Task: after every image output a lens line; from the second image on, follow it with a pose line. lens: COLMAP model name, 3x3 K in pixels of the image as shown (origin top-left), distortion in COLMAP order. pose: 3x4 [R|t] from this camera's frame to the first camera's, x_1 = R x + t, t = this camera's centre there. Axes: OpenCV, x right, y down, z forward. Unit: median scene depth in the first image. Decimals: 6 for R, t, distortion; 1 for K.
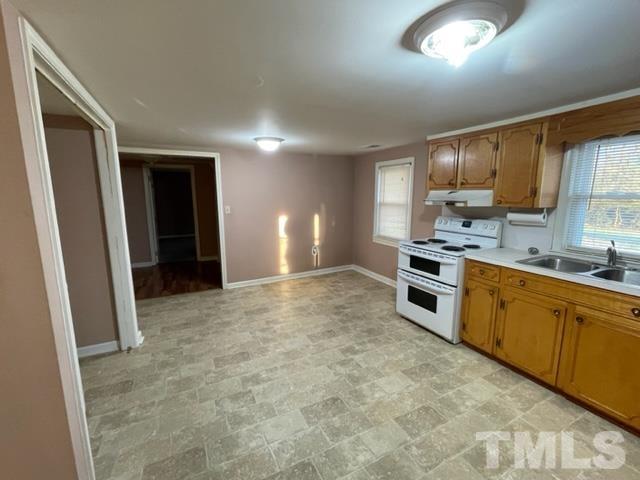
lens RADIAL K [[283.0, 0, 319.2], [0, 283.0, 237.7], [0, 0, 1]] dist [0.001053, -0.000217]
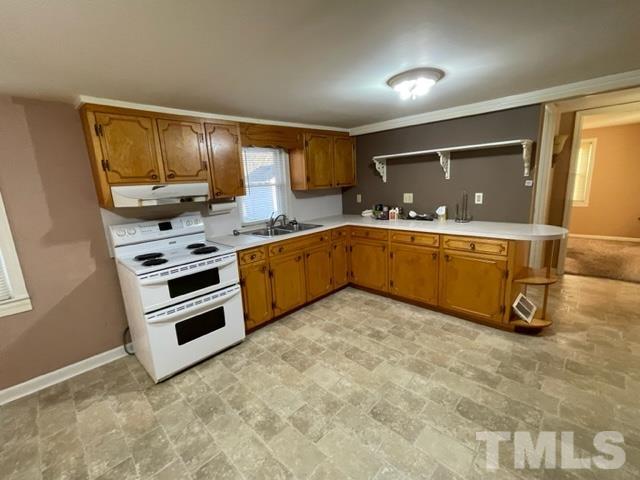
lens RADIAL K [[282.2, 0, 320.0], [0, 282.2, 240.0], [0, 0, 1]] dist [-0.004182, 0.000069]
pose [[-0.325059, -0.176019, 0.929169, -0.440654], [0.201408, 0.947099, 0.249876, -0.138662], [-0.923998, 0.268366, -0.272411, 0.916205]]
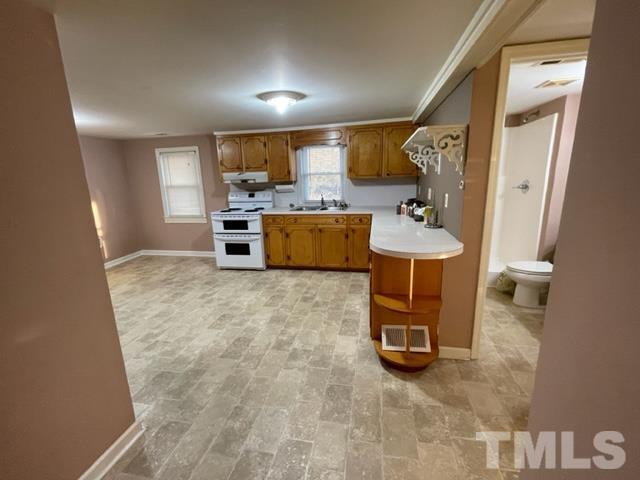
lens RADIAL K [[283.0, 0, 319.2], [0, 283.0, 237.7], [0, 0, 1]] dist [0.001053, -0.000217]
pose [[0.611369, -0.185765, 0.769233, -0.508959], [0.152157, 0.981514, 0.116098, 0.059795], [-0.776580, 0.046065, 0.628332, -0.235142]]
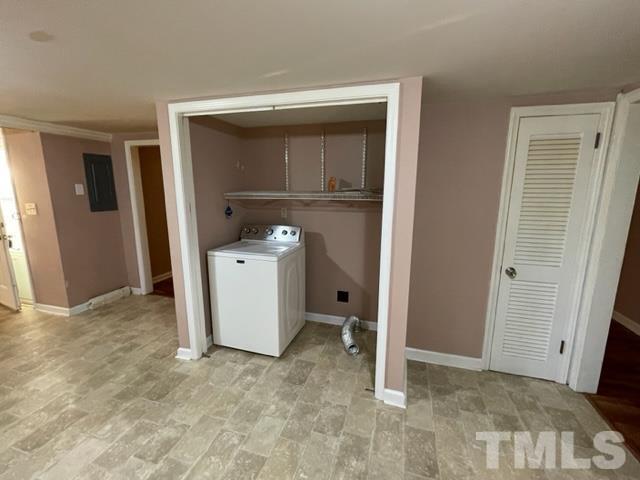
lens RADIAL K [[283.0, 0, 319.2], [0, 283.0, 237.7], [0, 0, 1]] dist [0.001053, -0.000217]
pose [[-0.686274, 0.128409, -0.715918, -0.066559], [-0.118675, 0.951333, 0.284396, -0.199529], [0.717596, 0.280135, -0.637637, 1.228335]]
